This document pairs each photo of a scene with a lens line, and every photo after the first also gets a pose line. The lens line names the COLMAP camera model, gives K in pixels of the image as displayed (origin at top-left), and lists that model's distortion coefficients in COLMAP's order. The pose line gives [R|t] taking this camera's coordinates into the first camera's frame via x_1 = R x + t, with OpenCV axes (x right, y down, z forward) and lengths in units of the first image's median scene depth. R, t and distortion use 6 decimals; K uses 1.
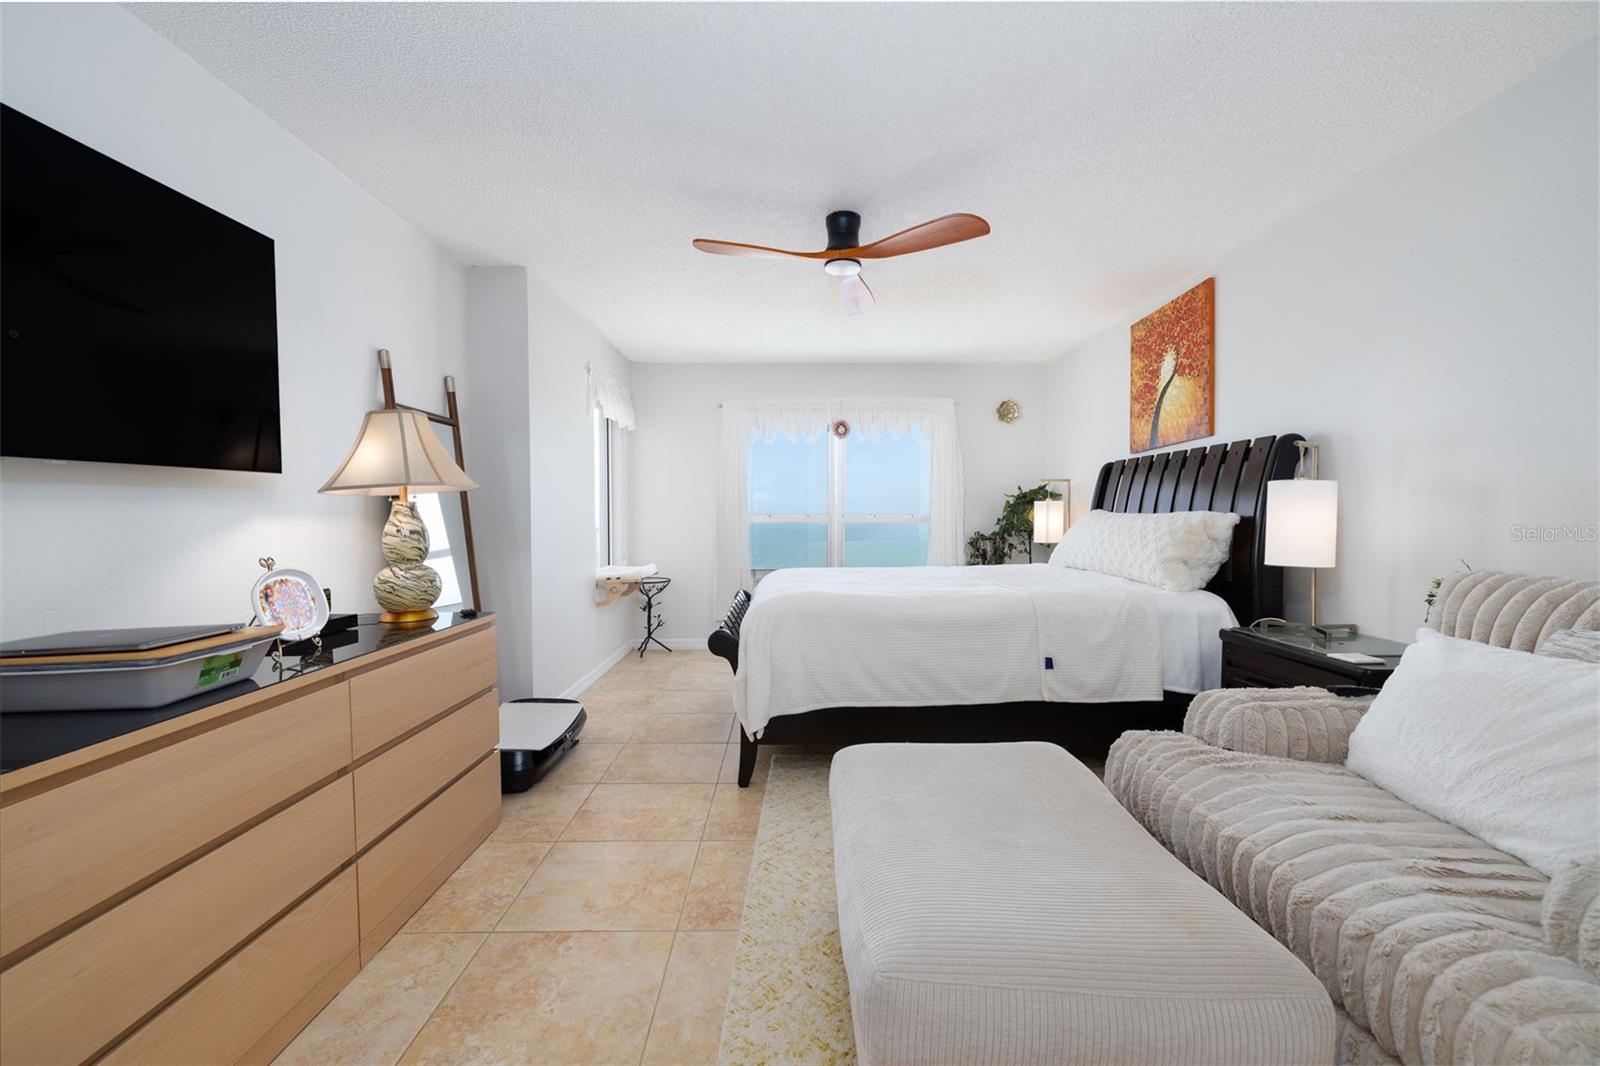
lens RADIAL K [[630.8, 0, 800.2], [0, 630.8, 549.8], [0, 0, 1]] dist [-0.000164, 0.000026]
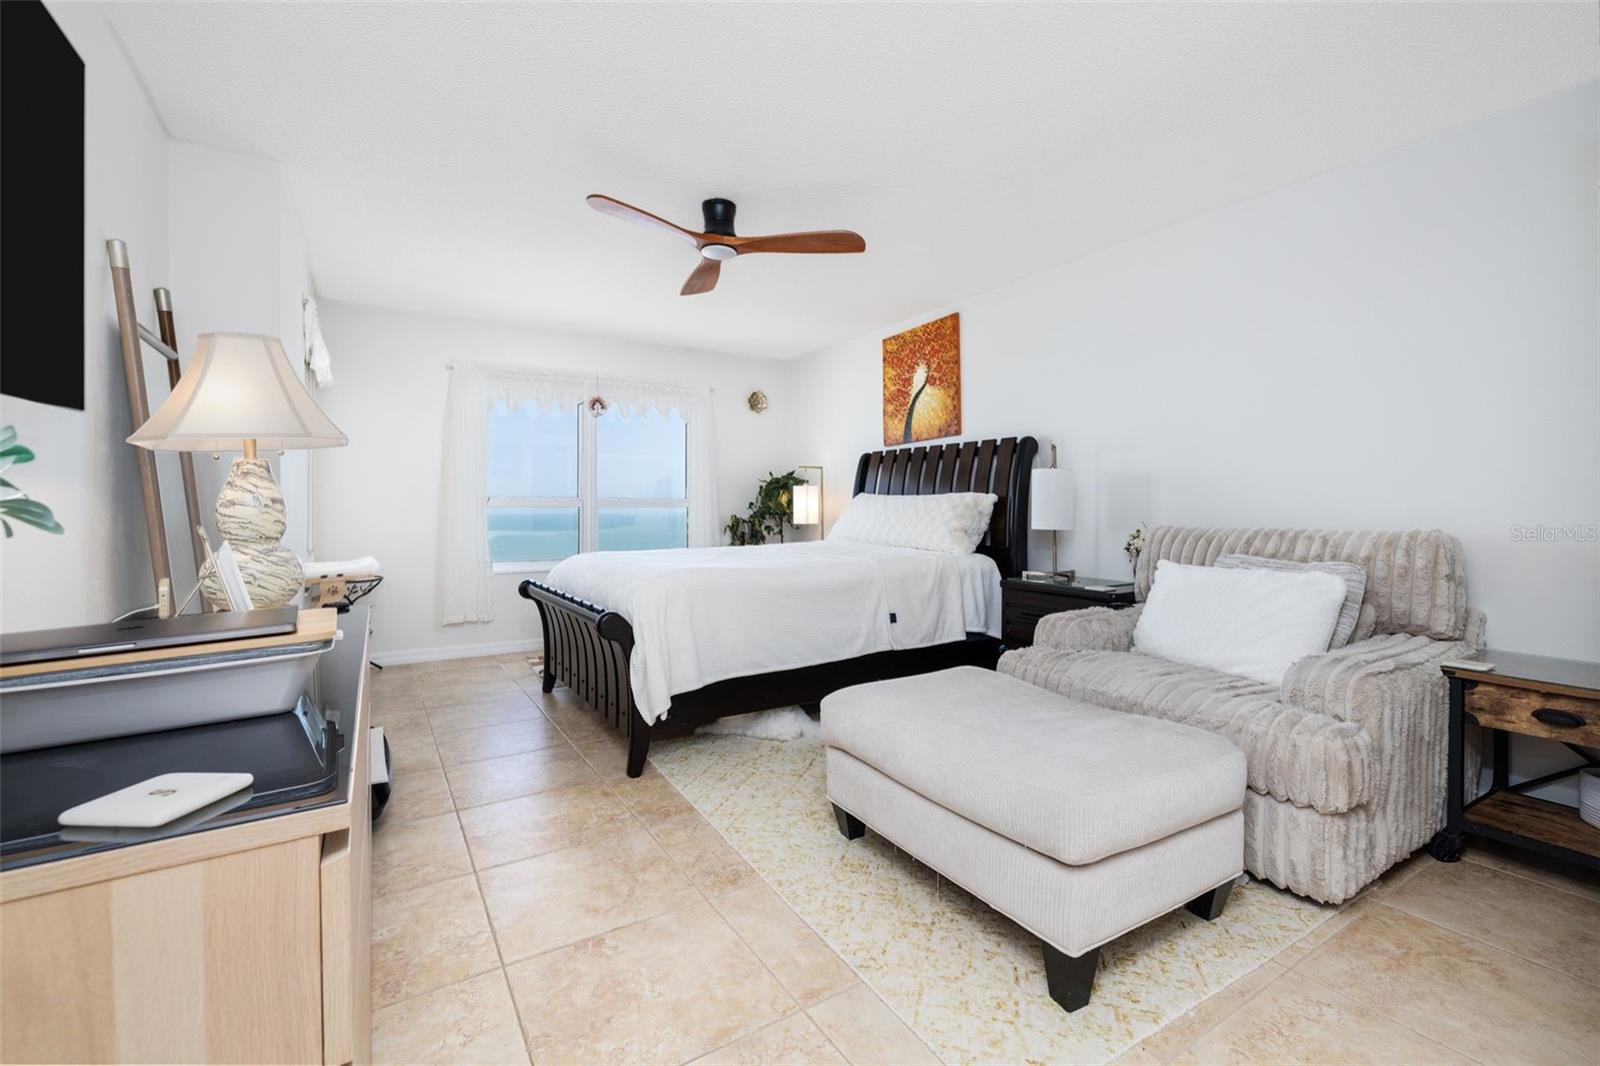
lens RADIAL K [[676.0, 0, 798.6], [0, 676.0, 522.0], [0, 0, 1]] dist [0.001378, 0.000415]
pose [[0.857482, -0.009174, 0.514433, -0.334949], [0.026133, 0.999327, -0.025738, 0.023187], [-0.513850, 0.035514, 0.857144, -0.003566]]
